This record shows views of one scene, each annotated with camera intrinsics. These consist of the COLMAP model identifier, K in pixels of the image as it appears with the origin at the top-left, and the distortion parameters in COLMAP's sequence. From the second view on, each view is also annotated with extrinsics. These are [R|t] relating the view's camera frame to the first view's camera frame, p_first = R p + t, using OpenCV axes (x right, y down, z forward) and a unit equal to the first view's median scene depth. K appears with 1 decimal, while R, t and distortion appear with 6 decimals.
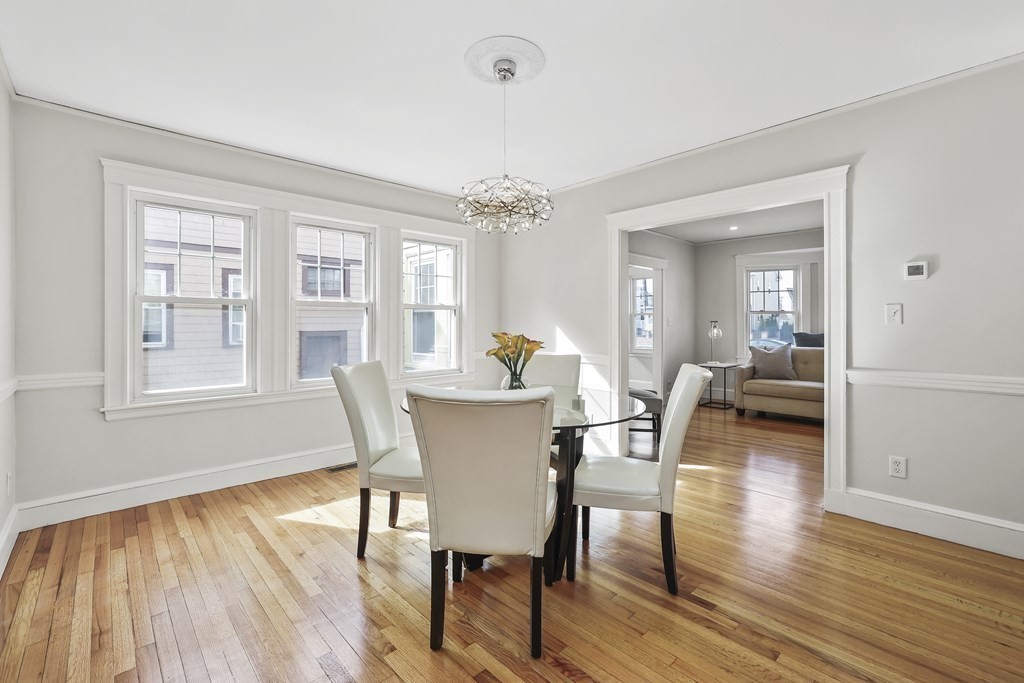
lens RADIAL K [[445.0, 0, 500.5], [0, 445.0, 326.4], [0, 0, 1]] dist [-0.030189, 0.014576]
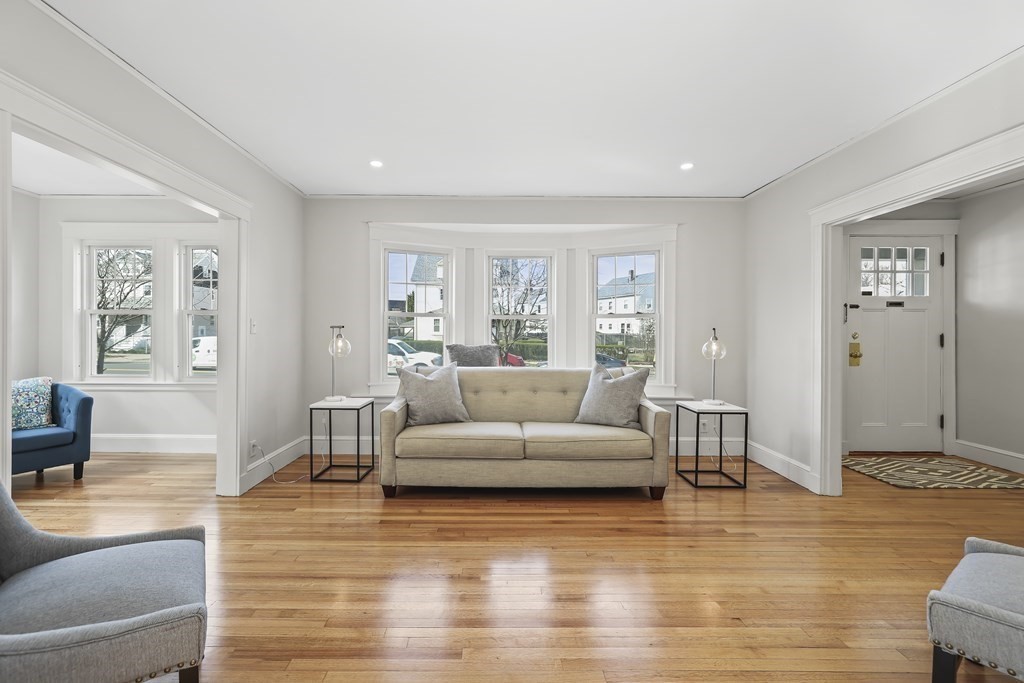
lens RADIAL K [[462.9, 0, 508.8], [0, 462.9, 337.6], [0, 0, 1]] dist [-0.033251, 0.009023]
pose [[0.664927, 0.002928, 0.746903, 0.195313], [-0.002553, 0.999995, -0.001647, 0.003614], [-0.746904, -0.000811, 0.664931, 0.462118]]
